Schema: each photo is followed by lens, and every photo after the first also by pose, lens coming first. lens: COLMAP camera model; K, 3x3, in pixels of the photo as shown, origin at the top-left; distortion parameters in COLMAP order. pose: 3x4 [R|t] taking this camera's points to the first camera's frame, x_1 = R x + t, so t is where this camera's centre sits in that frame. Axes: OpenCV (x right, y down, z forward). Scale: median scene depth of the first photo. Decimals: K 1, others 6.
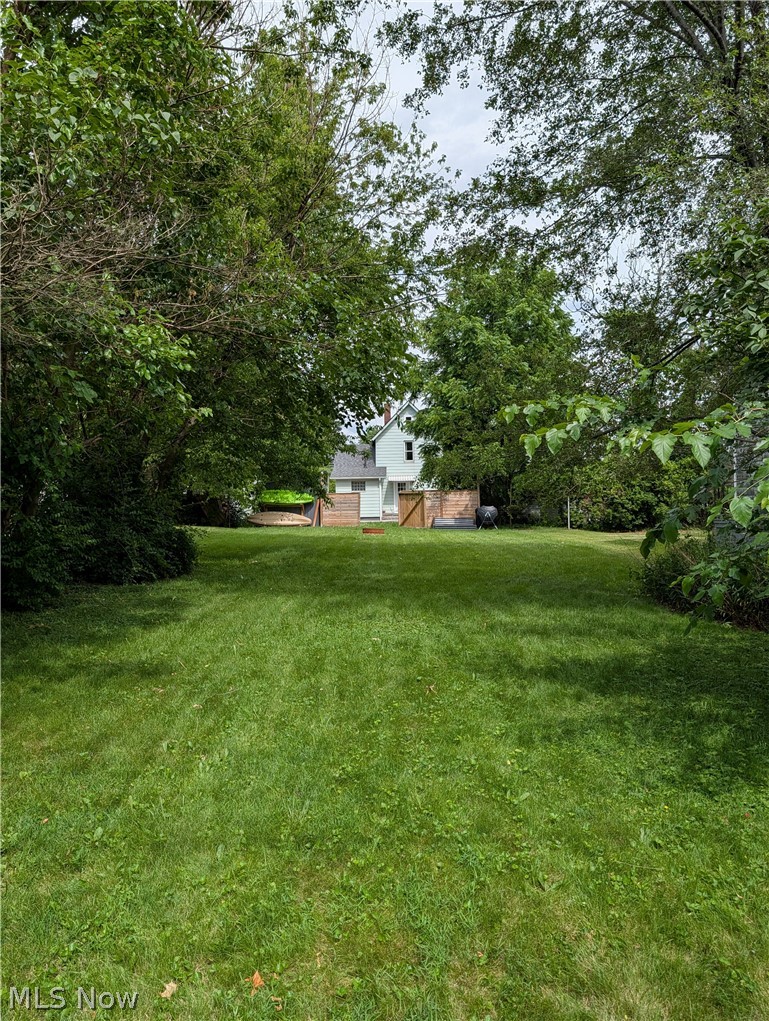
lens RADIAL K [[738.1, 0, 384.5], [0, 738.1, 510.5], [0, 0, 1]] dist [0.004122, -0.001317]
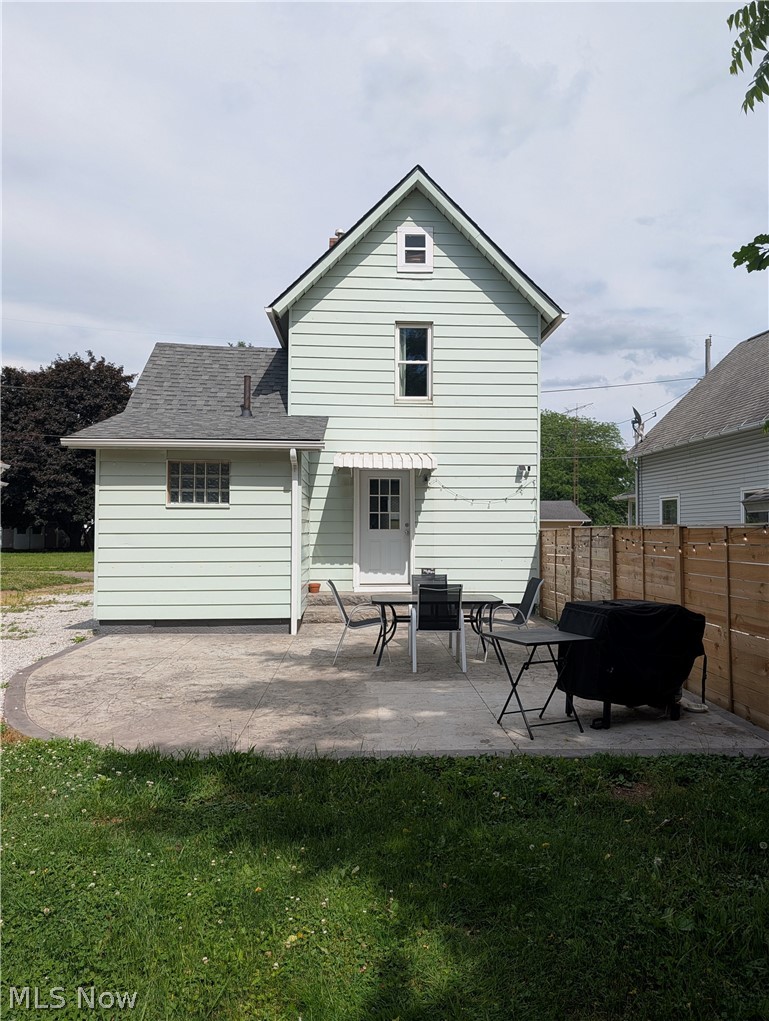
lens RADIAL K [[738.1, 0, 384.5], [0, 738.1, 510.5], [0, 0, 1]] dist [0.004122, -0.001317]
pose [[0.998646, 0.019439, 0.048261, 0.015454], [-0.017652, 0.999153, -0.037180, -0.023700], [-0.048943, 0.036278, 0.998143, 1.070644]]
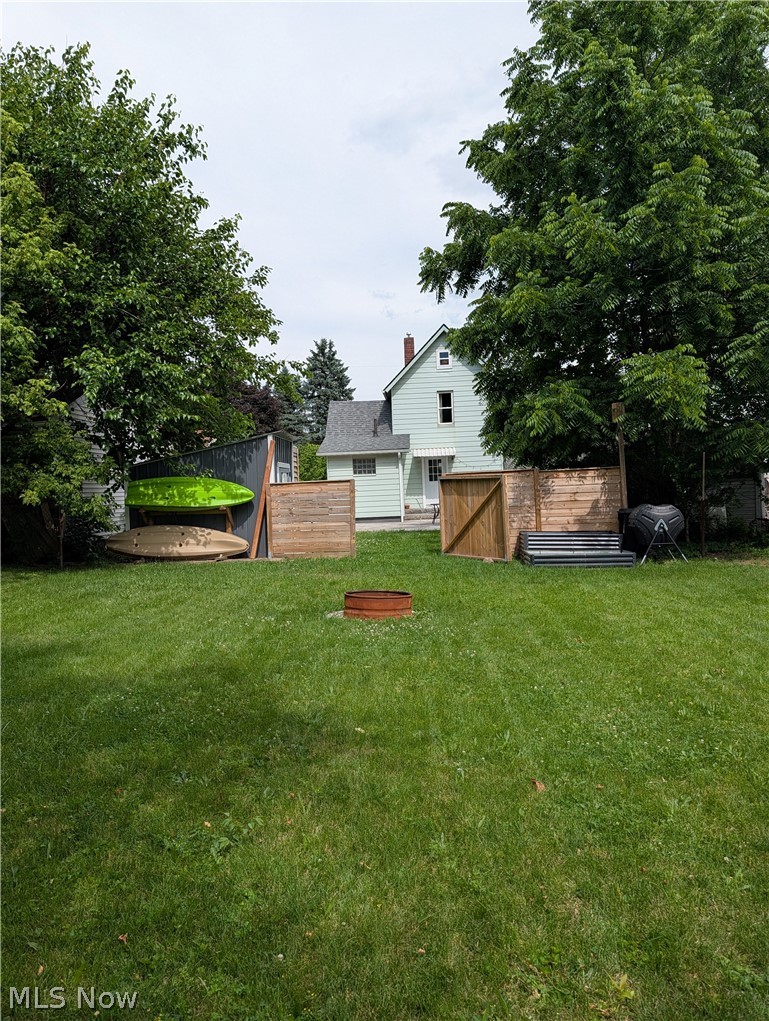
lens RADIAL K [[738.1, 0, 384.5], [0, 738.1, 510.5], [0, 0, 1]] dist [0.004122, -0.001317]
pose [[0.999298, -0.022140, -0.030222, -0.001729], [0.022896, 0.999428, 0.024876, -0.016138], [0.029654, -0.025551, 0.999234, 0.550067]]
